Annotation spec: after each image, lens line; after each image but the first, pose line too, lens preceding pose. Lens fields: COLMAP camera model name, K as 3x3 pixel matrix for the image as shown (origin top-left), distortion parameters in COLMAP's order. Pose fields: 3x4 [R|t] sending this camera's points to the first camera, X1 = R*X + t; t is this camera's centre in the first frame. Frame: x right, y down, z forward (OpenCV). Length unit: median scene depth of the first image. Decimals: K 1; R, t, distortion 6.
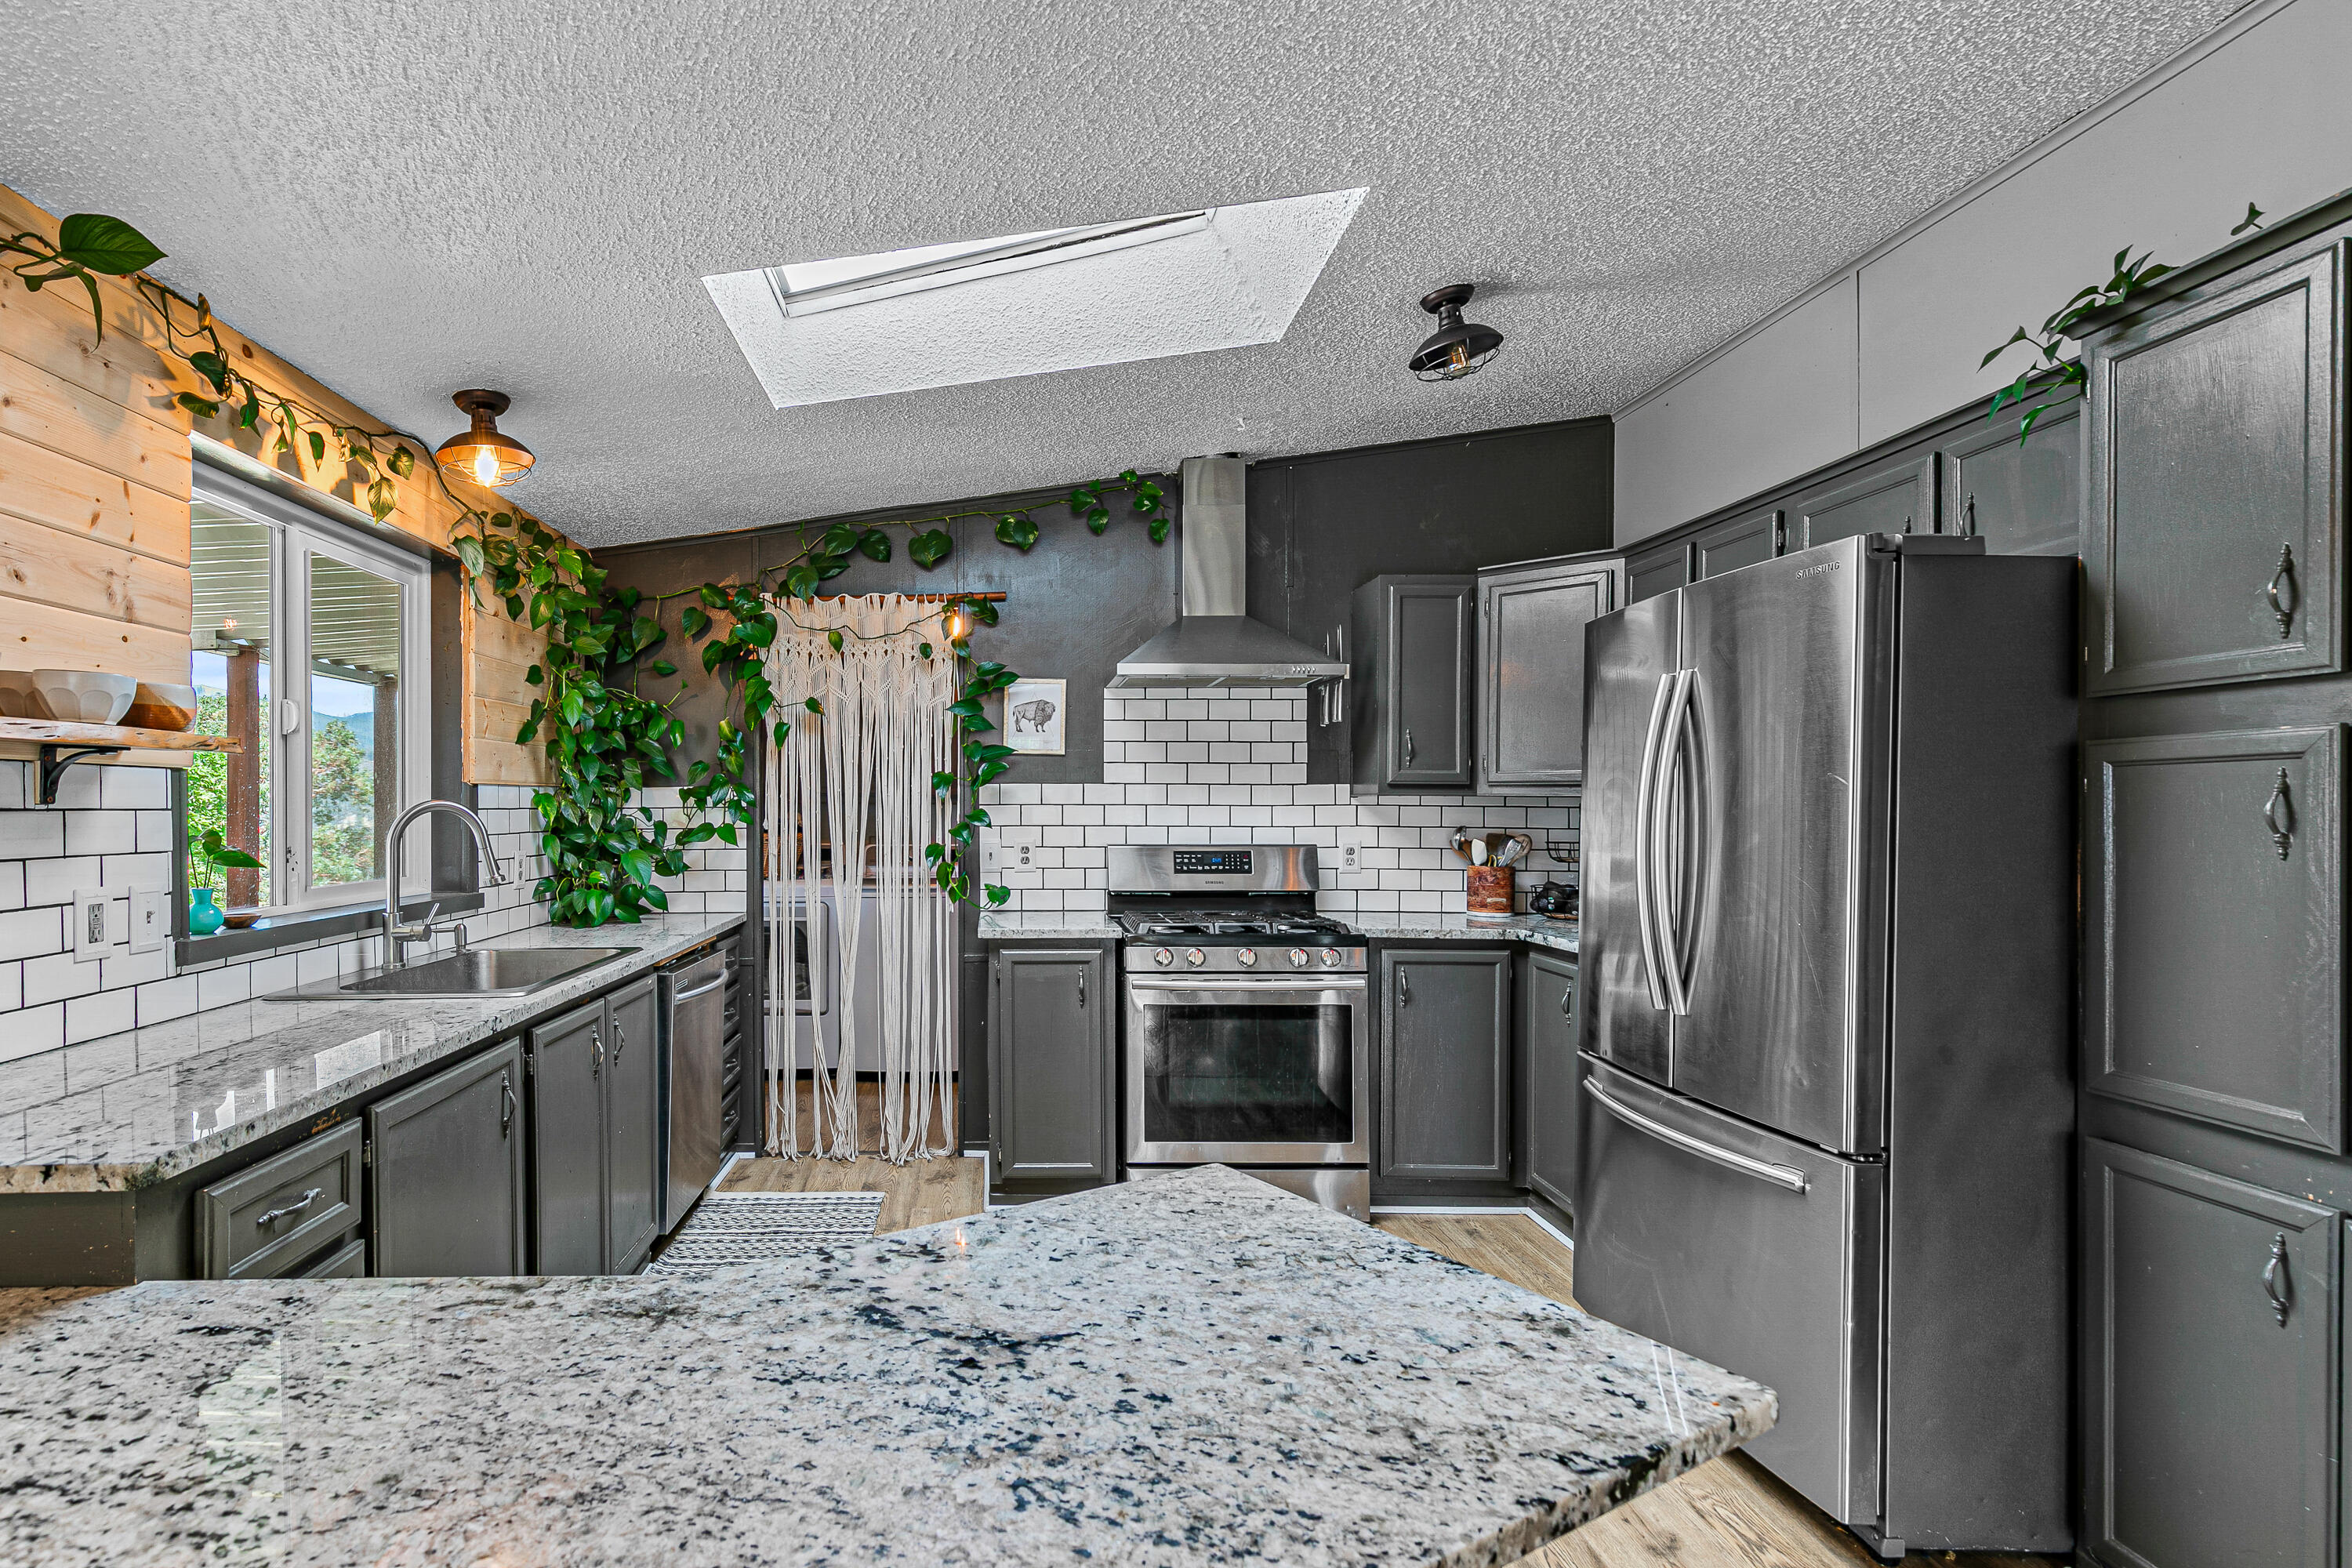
lens RADIAL K [[1137.5, 0, 983.4], [0, 1137.5, 788.0], [0, 0, 1]] dist [0.011597, -0.000178]
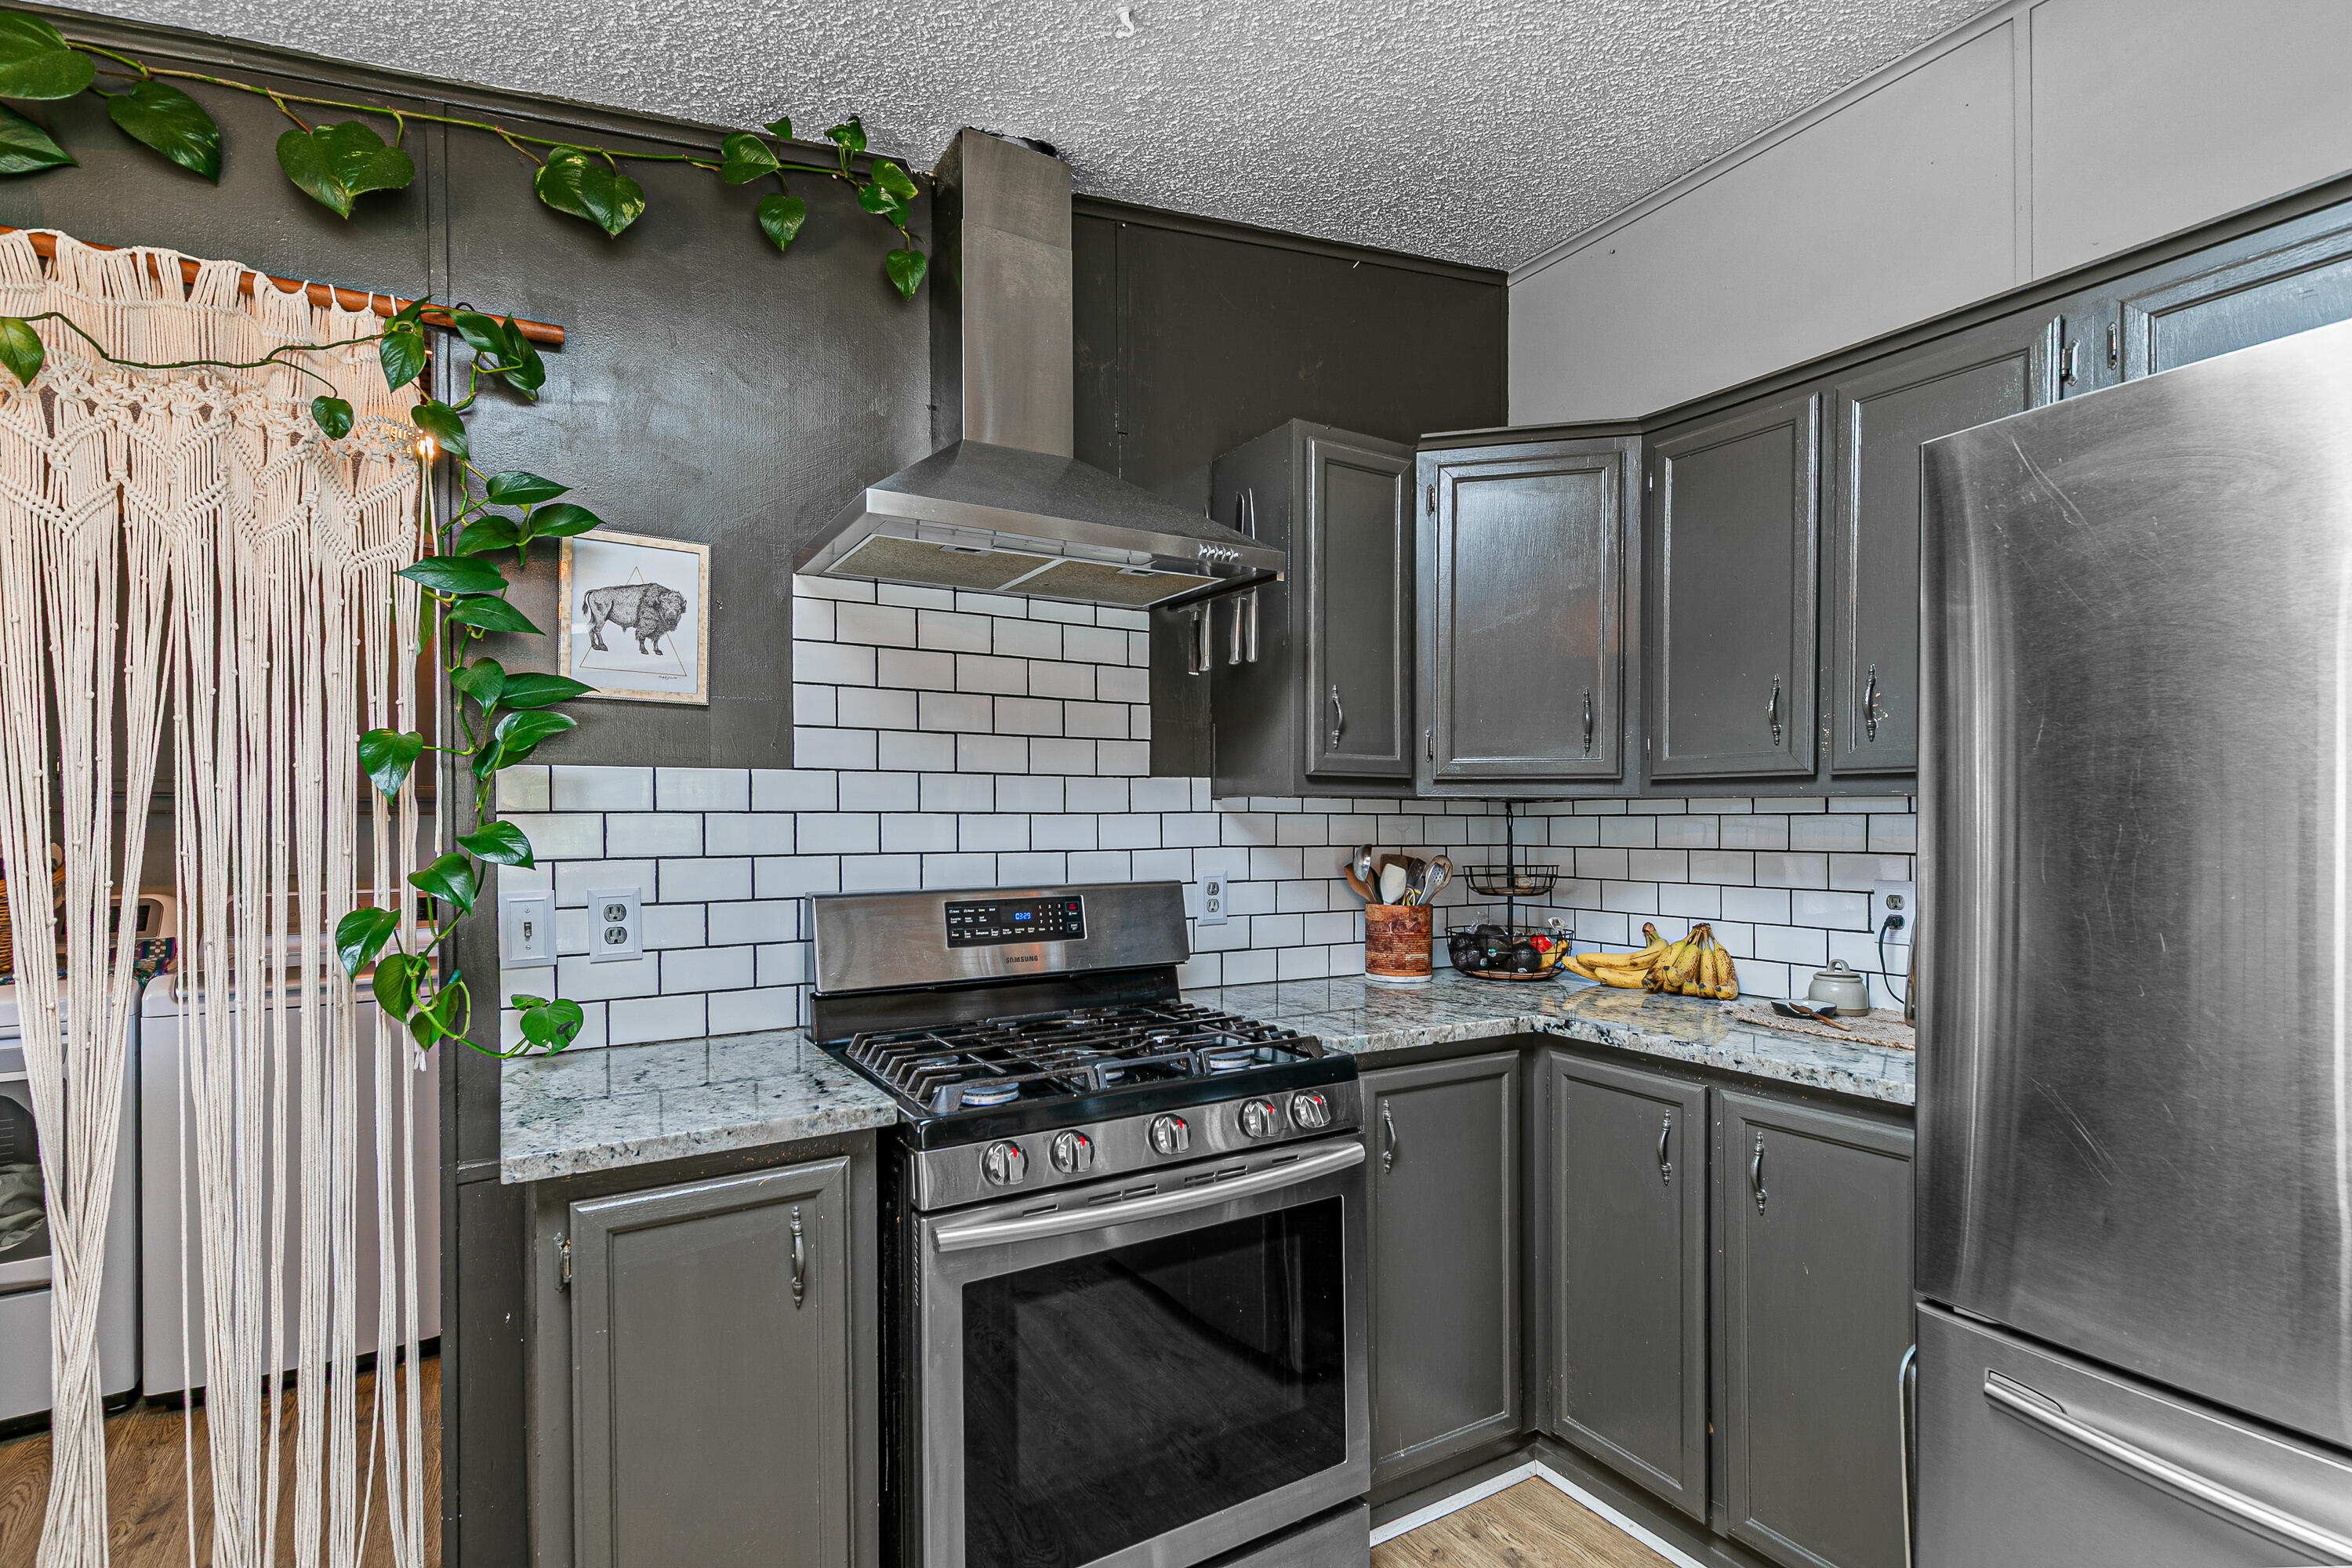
lens RADIAL K [[1097.8, 0, 1154.9], [0, 1097.8, 823.8], [0, 0, 1]] dist [0.007314, -0.000363]
pose [[0.855324, -0.006383, 0.518055, -0.006406], [-0.004715, 0.999787, 0.020103, 0.009720], [-0.518072, -0.019637, 0.855111, 0.529622]]
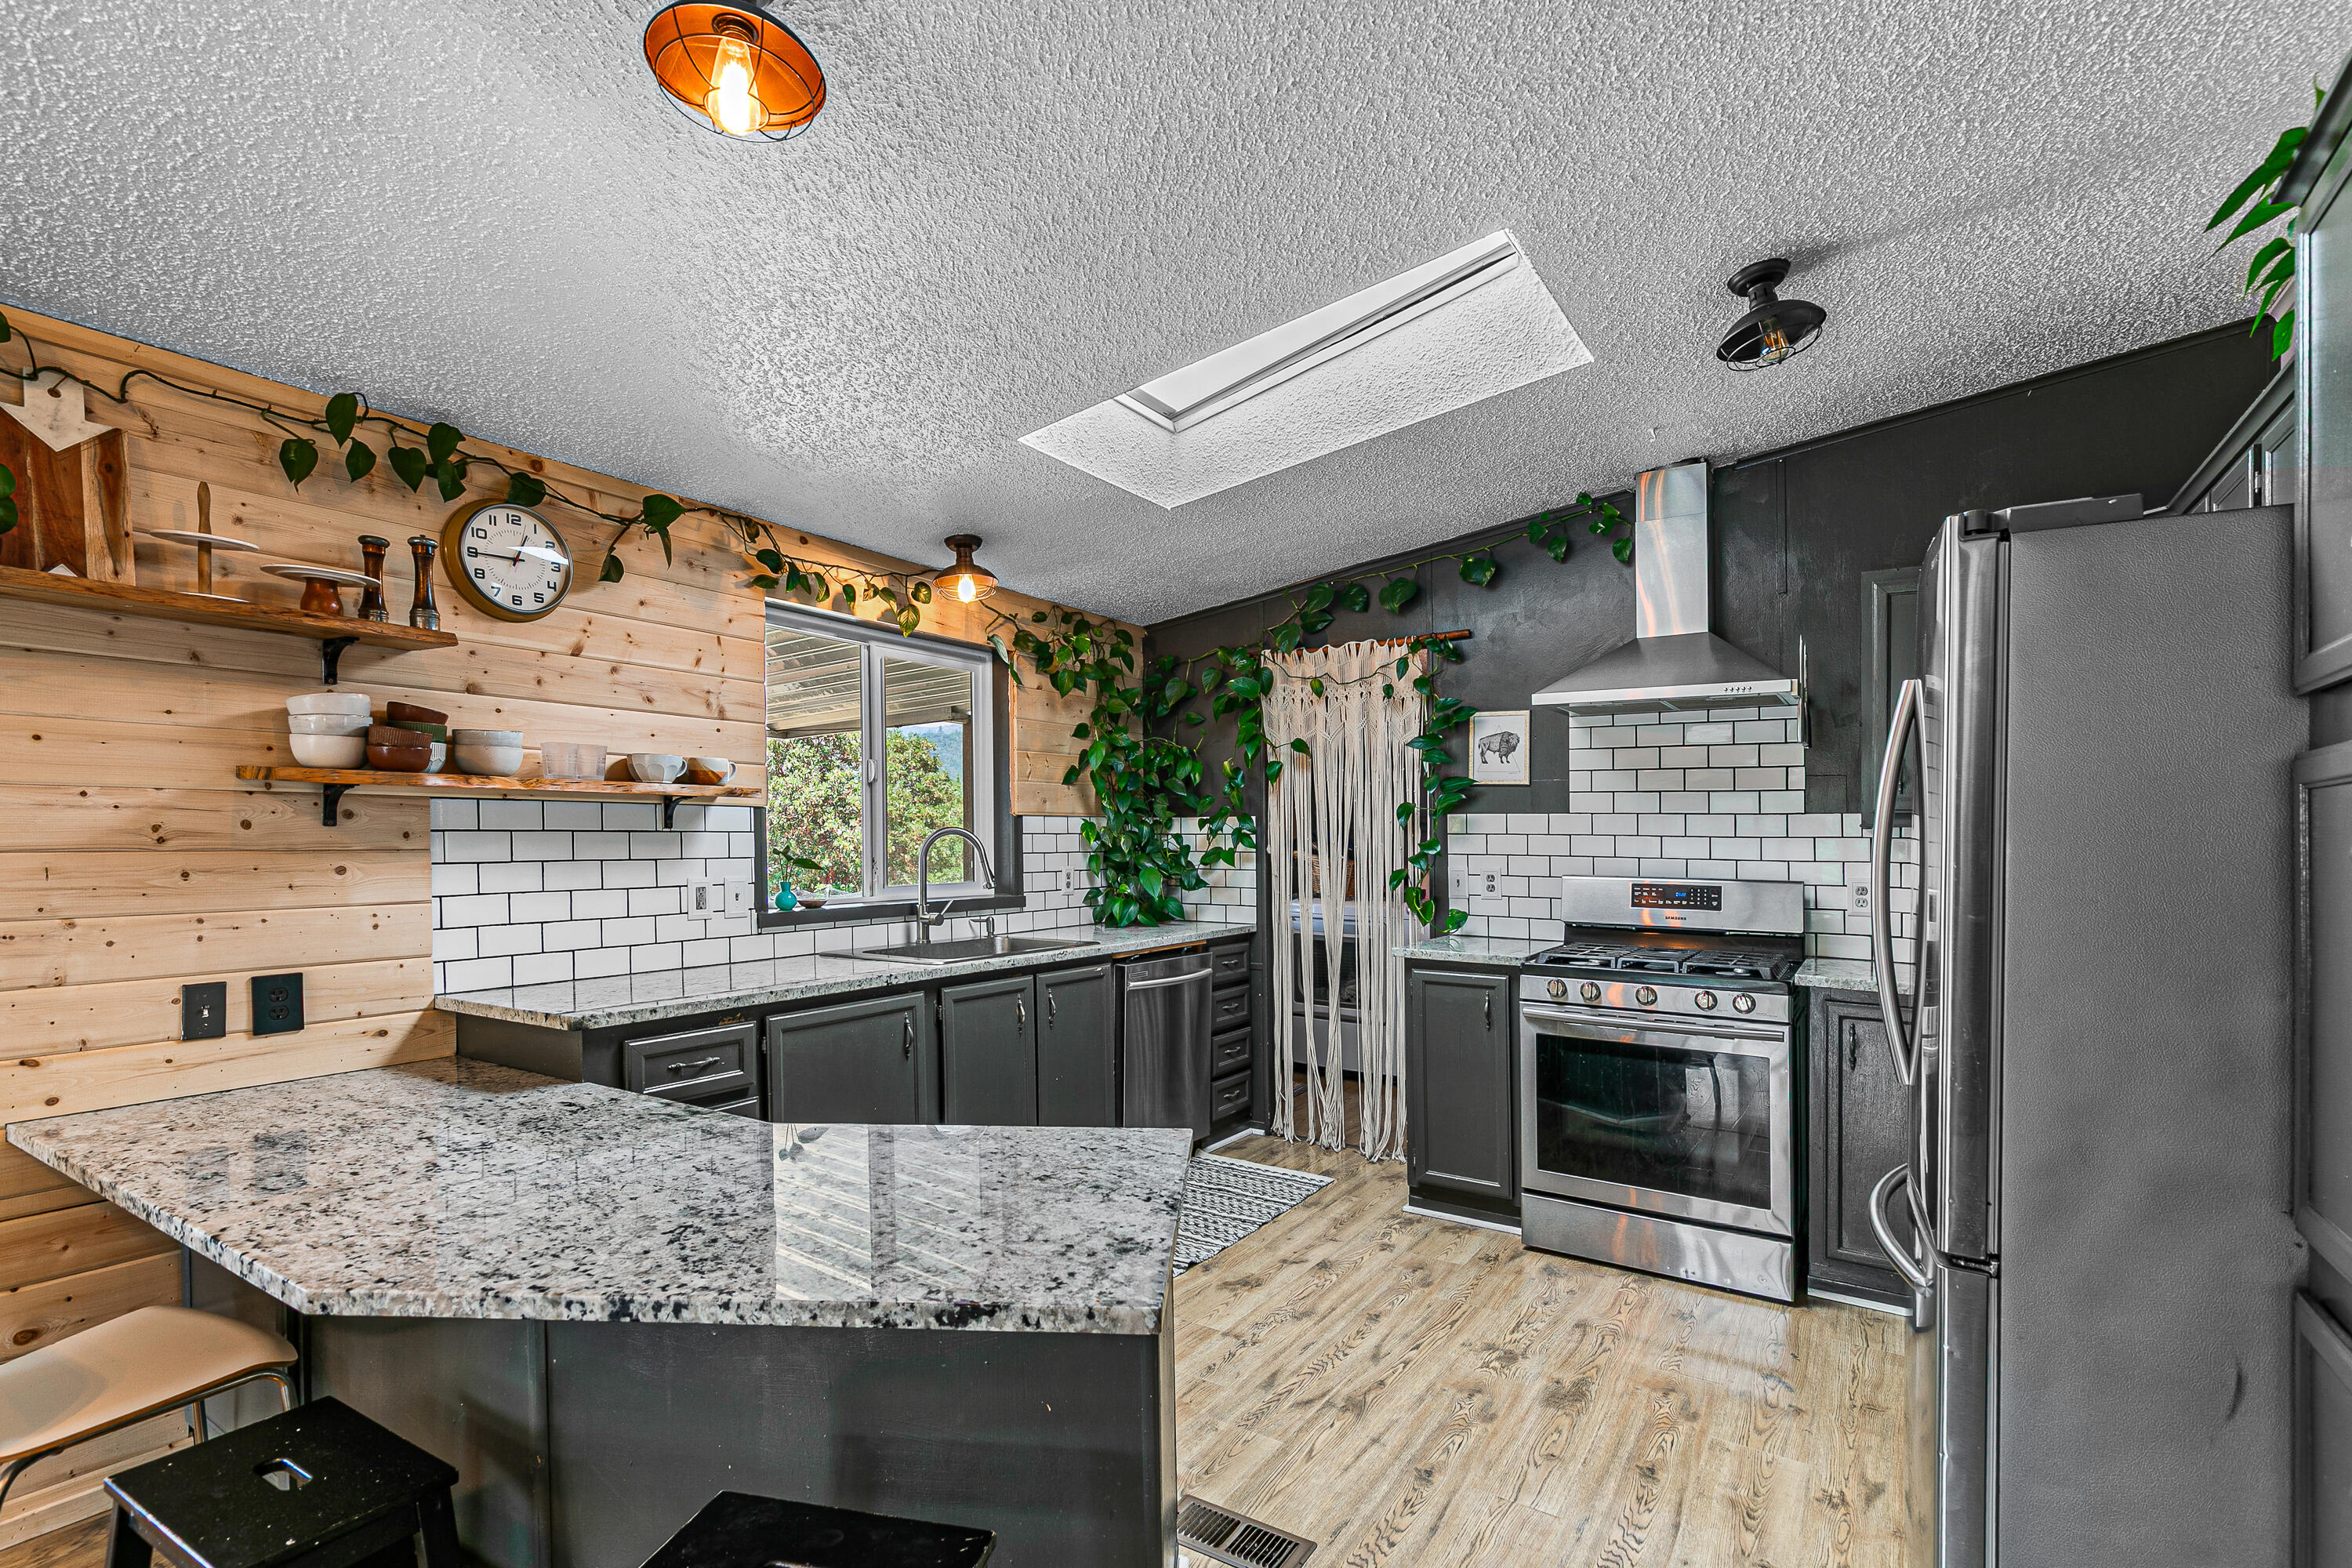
lens RADIAL K [[1097.8, 0, 1154.9], [0, 1097.8, 823.8], [0, 0, 1]] dist [0.007314, -0.000363]
pose [[0.835665, 0.002605, -0.549233, 0.339496], [0.000973, 0.999980, 0.006223, -0.001194], [0.549239, -0.005734, 0.835646, 0.001860]]
